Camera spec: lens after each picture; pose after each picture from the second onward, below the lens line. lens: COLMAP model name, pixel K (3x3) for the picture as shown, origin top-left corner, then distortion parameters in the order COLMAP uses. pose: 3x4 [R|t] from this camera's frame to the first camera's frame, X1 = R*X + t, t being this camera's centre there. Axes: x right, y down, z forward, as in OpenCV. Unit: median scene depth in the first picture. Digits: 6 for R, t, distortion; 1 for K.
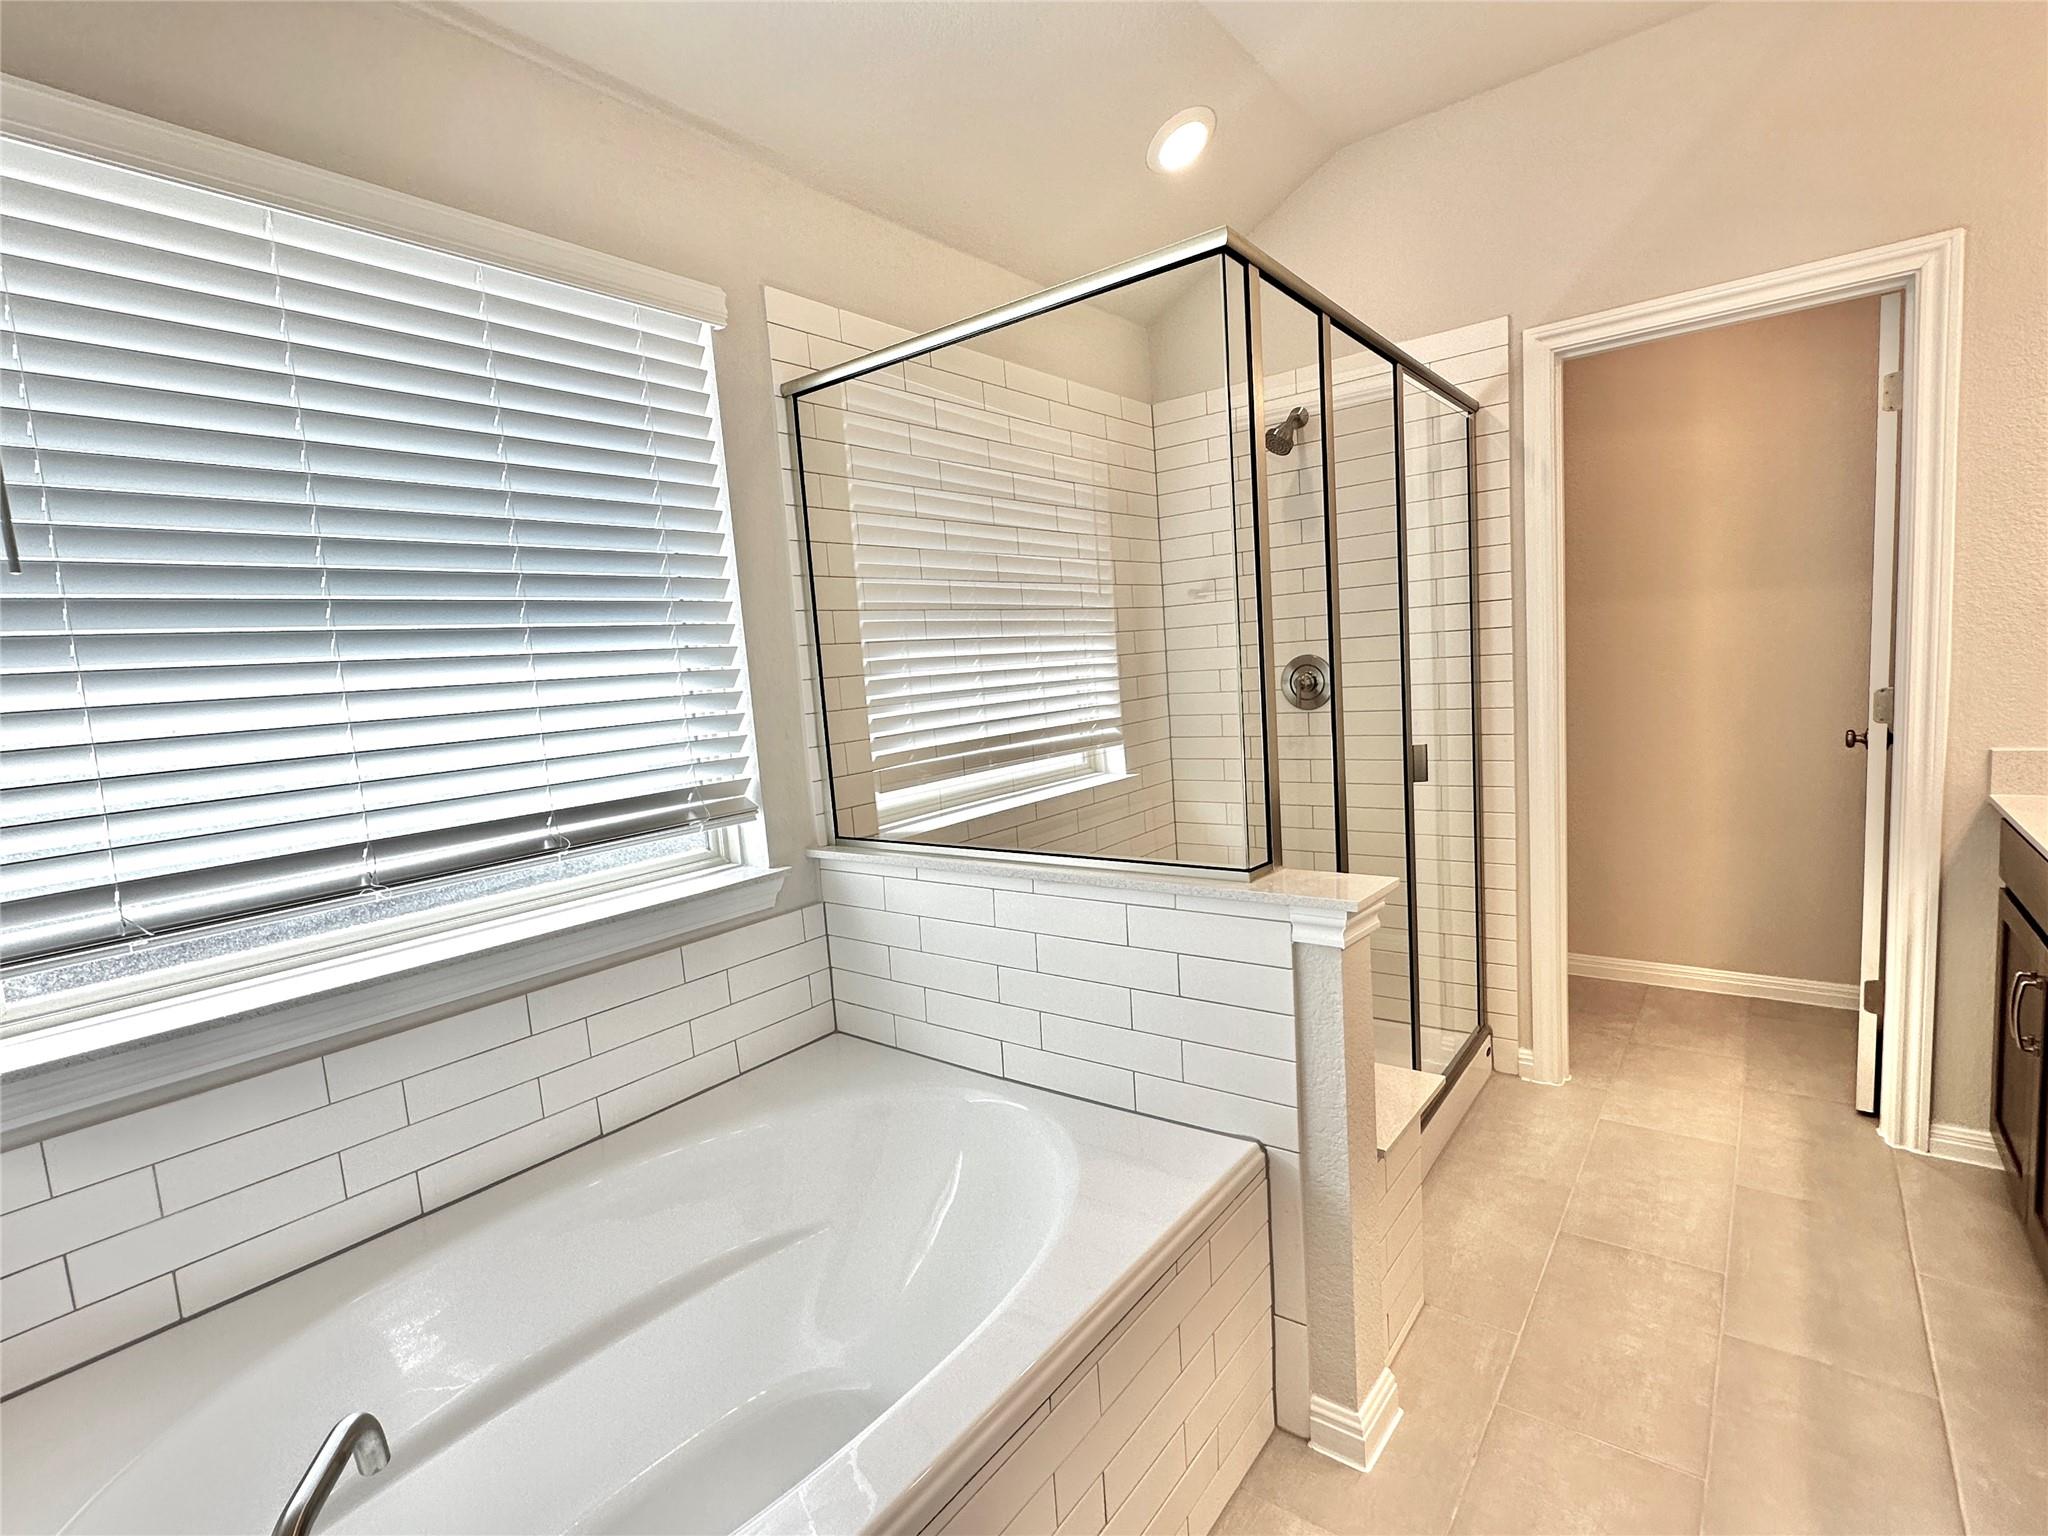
lens RADIAL K [[980.3, 0, 1028.7], [0, 980.3, 777.3], [0, 0, 1]] dist [0.003234, 0.000228]
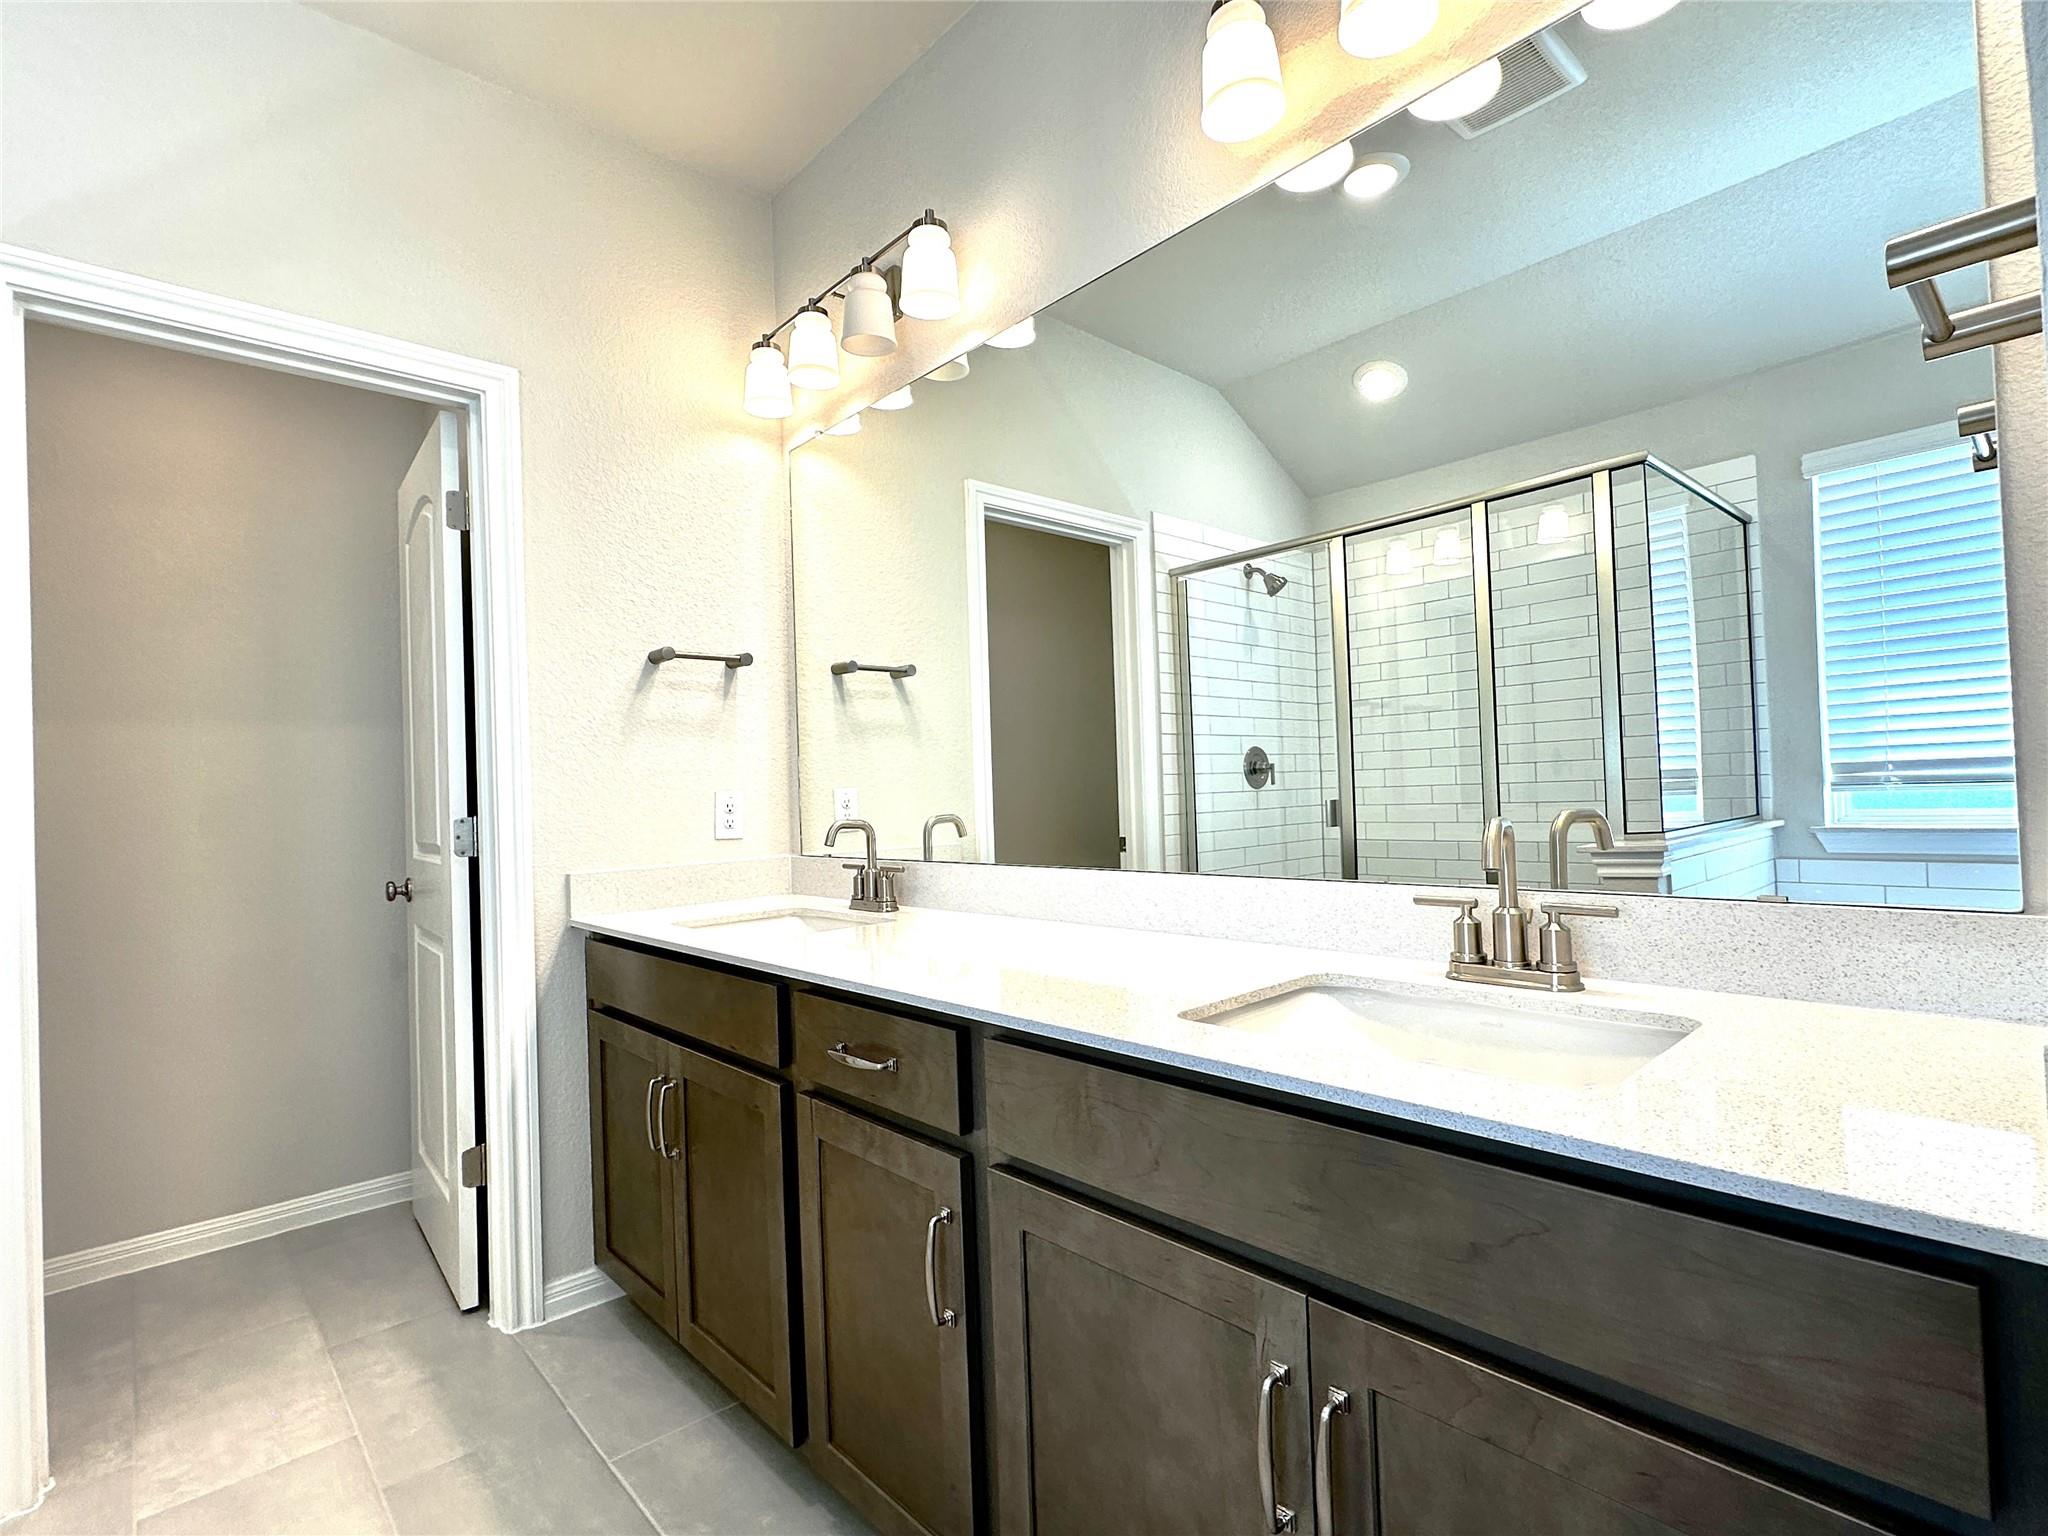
lens RADIAL K [[980.3, 0, 1028.7], [0, 980.3, 777.3], [0, 0, 1]] dist [0.003234, 0.000228]
pose [[0.183289, 0.082116, 0.979623, 0.058888], [0.139514, 0.984246, -0.108607, 0.044171], [-0.973109, 0.156578, 0.168945, 0.308674]]
